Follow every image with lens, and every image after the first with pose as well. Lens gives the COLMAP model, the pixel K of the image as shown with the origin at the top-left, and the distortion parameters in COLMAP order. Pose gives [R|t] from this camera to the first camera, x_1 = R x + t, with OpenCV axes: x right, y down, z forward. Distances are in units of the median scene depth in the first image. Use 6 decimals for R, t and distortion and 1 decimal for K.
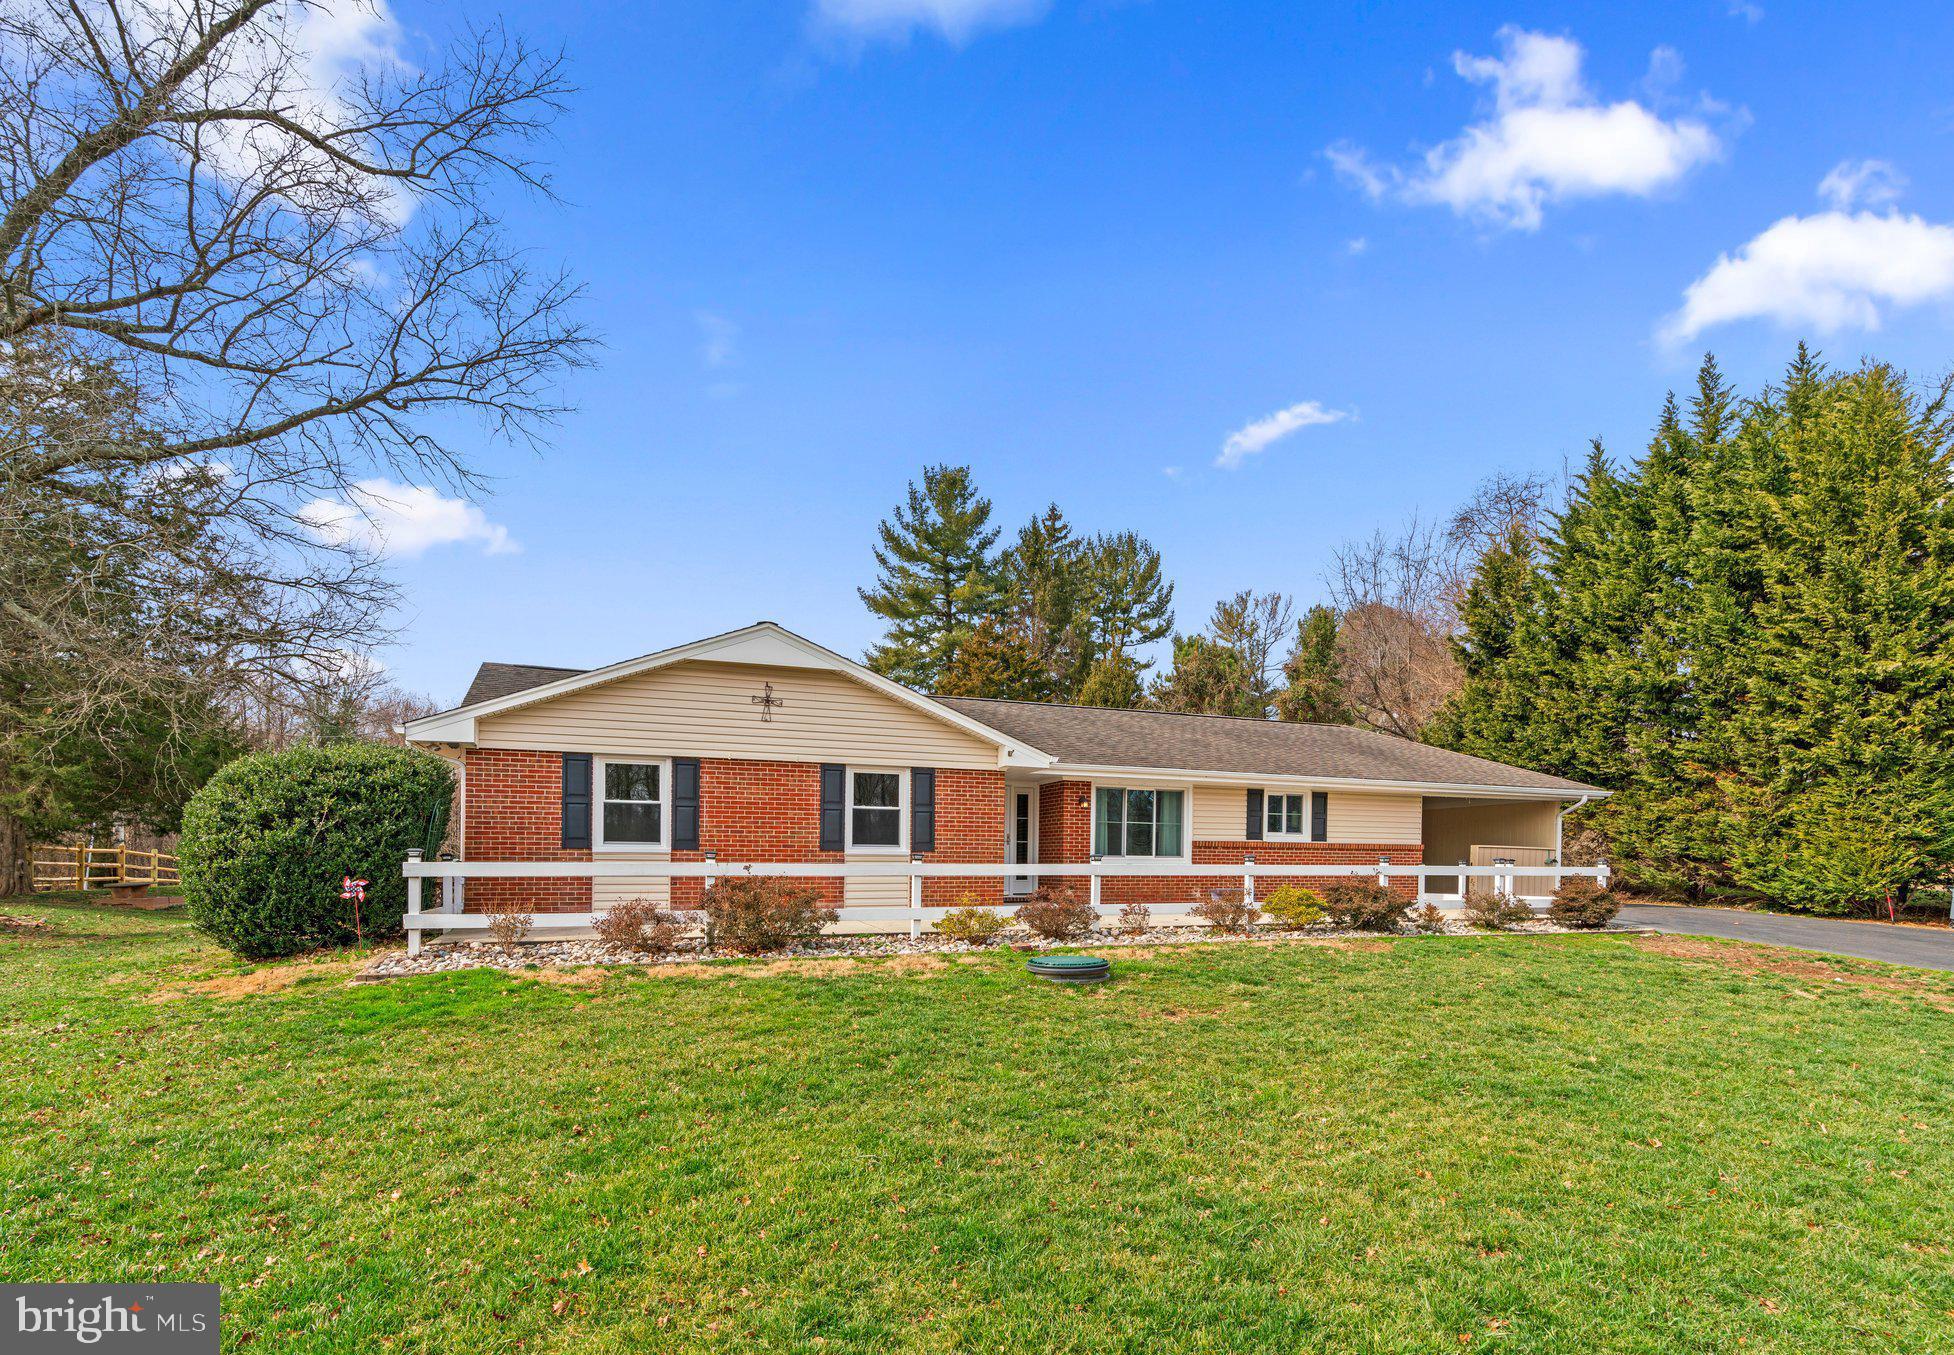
lens RADIAL K [[896.2, 0, 976.7], [0, 896.2, 817.6], [0, 0, 1]] dist [-0.013466, 0.000506]
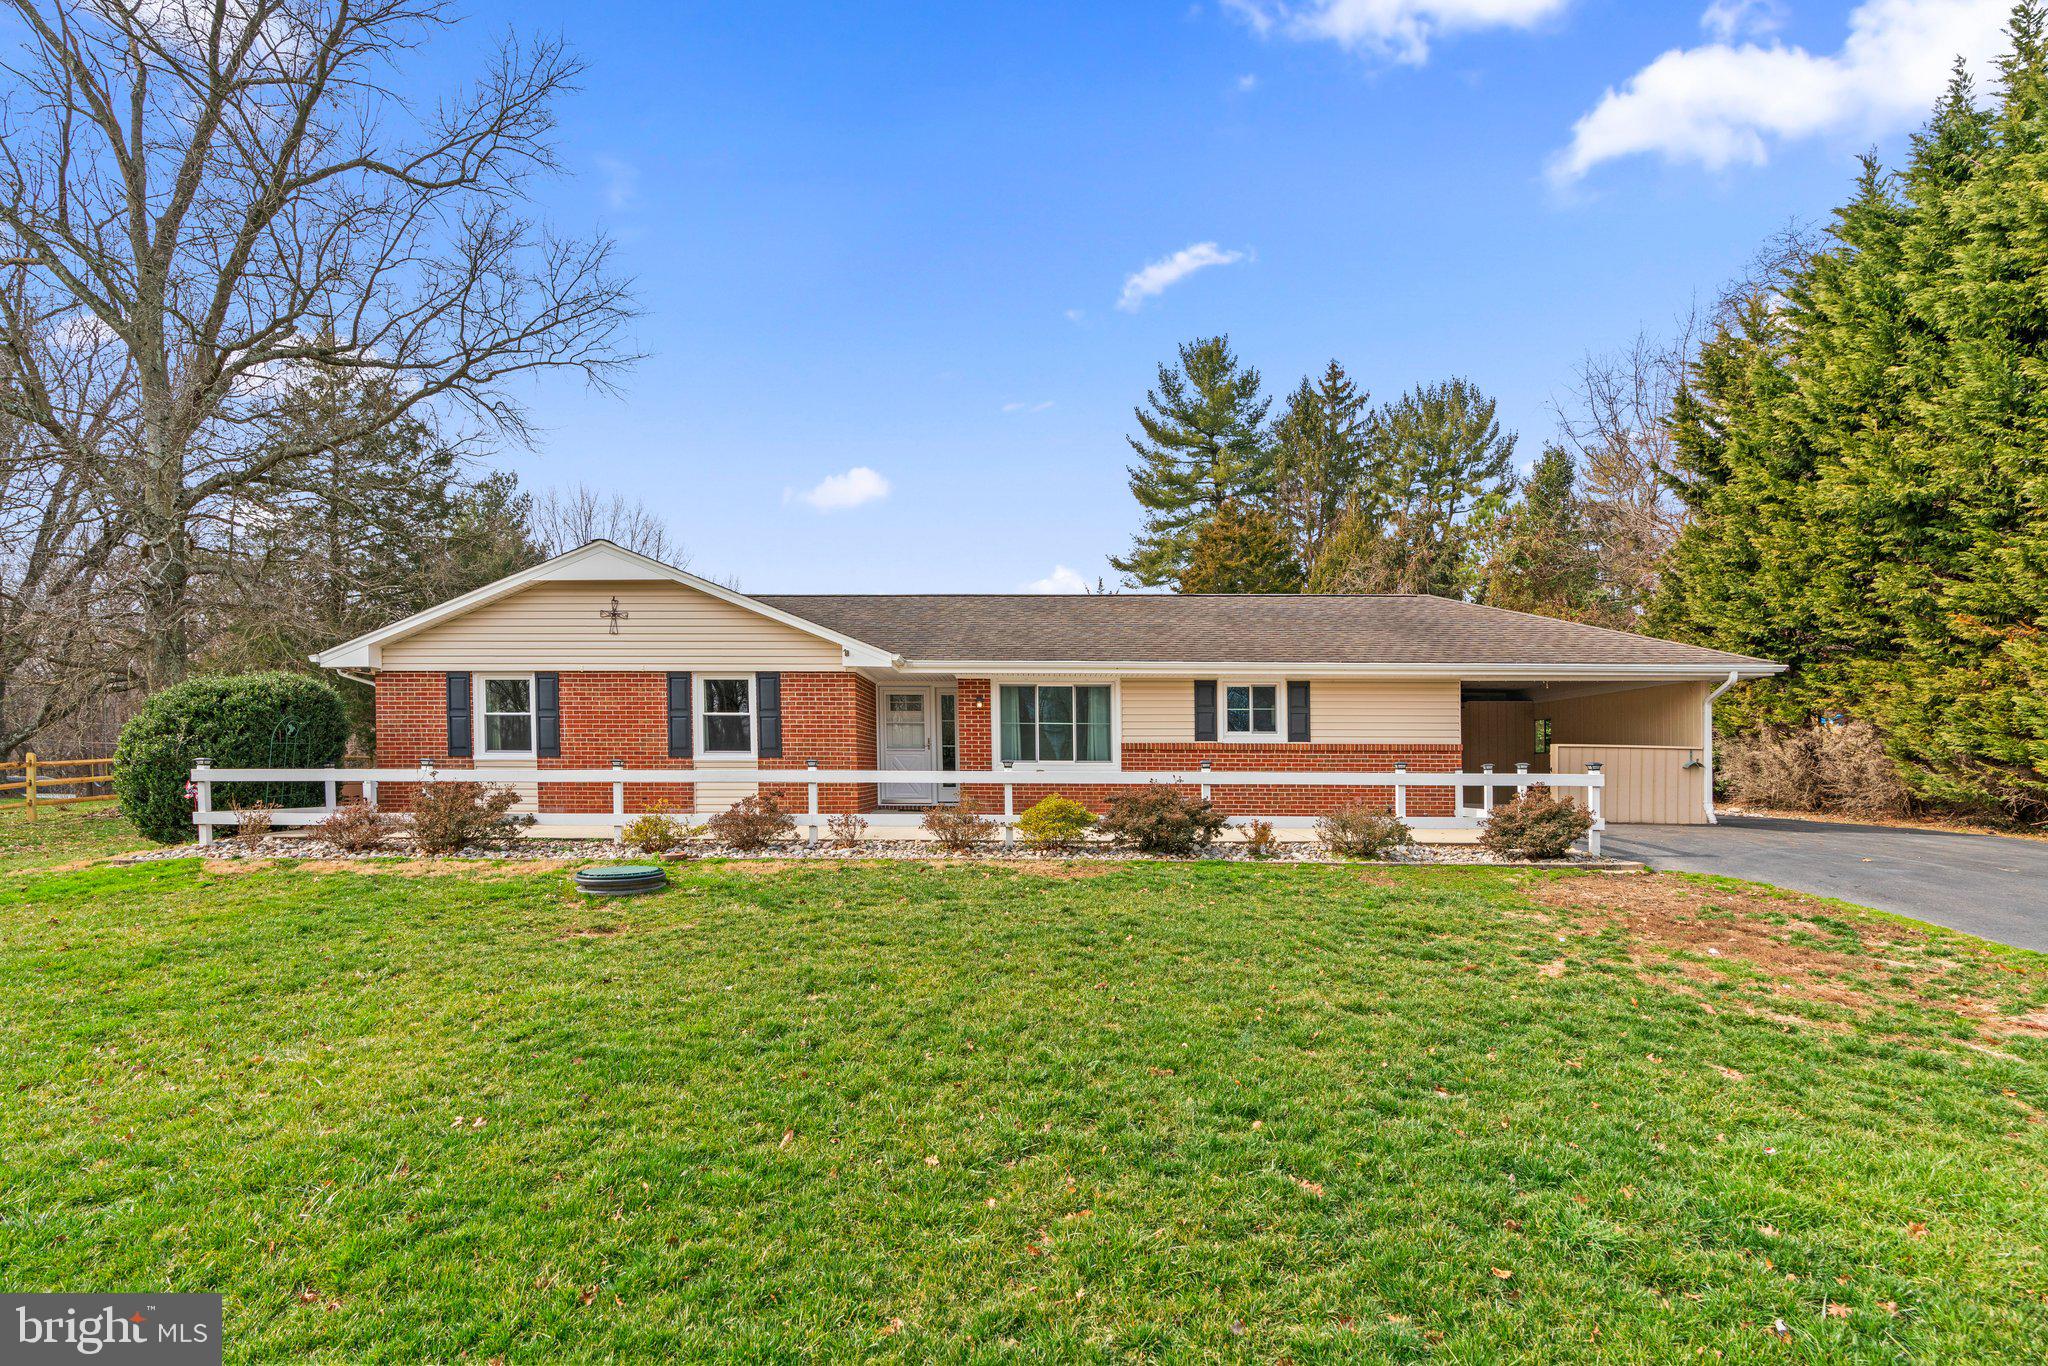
lens RADIAL K [[936.8, 0, 1023.5], [0, 936.8, 724.0], [0, 0, 1]] dist [-0.012437, 0.000335]
pose [[0.929809, -0.019840, -0.367507, 0.456573], [0.019932, 0.999795, -0.003548, 0.008141], [0.367503, -0.004026, 0.930014, 0.122206]]
